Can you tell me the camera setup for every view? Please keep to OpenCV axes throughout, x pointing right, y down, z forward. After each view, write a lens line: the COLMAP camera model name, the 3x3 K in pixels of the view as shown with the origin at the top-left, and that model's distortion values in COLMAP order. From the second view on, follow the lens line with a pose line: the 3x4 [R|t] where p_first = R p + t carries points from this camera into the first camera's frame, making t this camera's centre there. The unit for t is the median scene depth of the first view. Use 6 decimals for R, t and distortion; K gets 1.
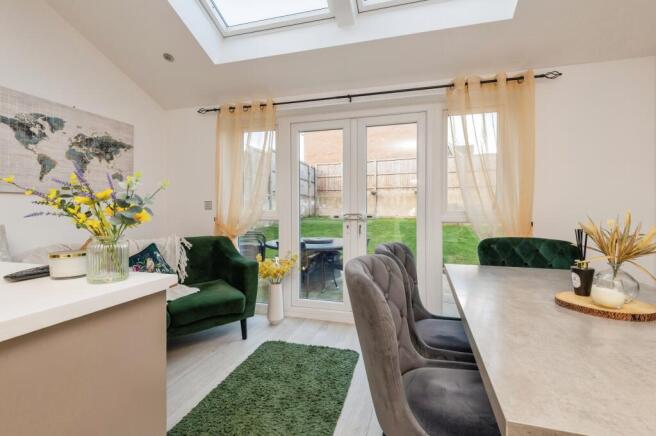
lens RADIAL K [[299.7, 0, 331.3], [0, 299.7, 207.1], [0, 0, 1]] dist [-0.002244, -0.000594]
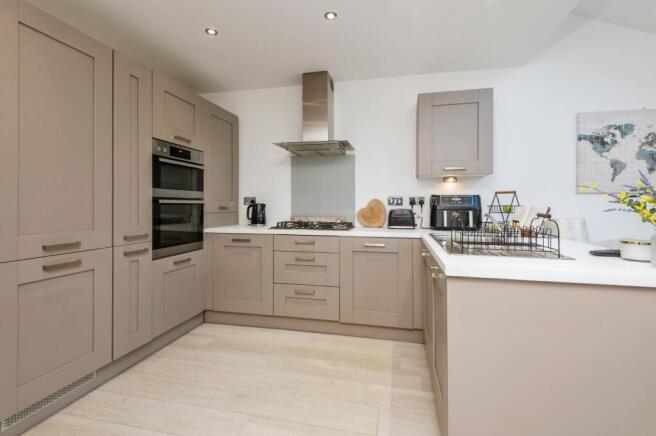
lens RADIAL K [[299.7, 0, 331.3], [0, 299.7, 207.1], [0, 0, 1]] dist [-0.002244, -0.000594]
pose [[0.047139, 0.005781, -0.998872, 0.132047], [0.002442, 0.999980, 0.005902, -0.000564], [0.998885, -0.002718, 0.047124, -0.141232]]
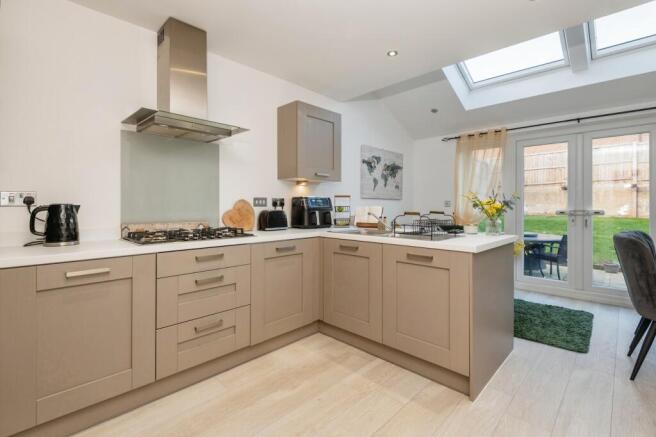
lens RADIAL K [[299.7, 0, 331.3], [0, 299.7, 207.6], [0, 0, 1]] dist [-0.002244, -0.000594]
pose [[0.877268, 0.000504, -0.480001, -0.295227], [0.004026, 0.999957, 0.008407, -0.004511], [0.479985, -0.009308, 0.877227, -0.736680]]
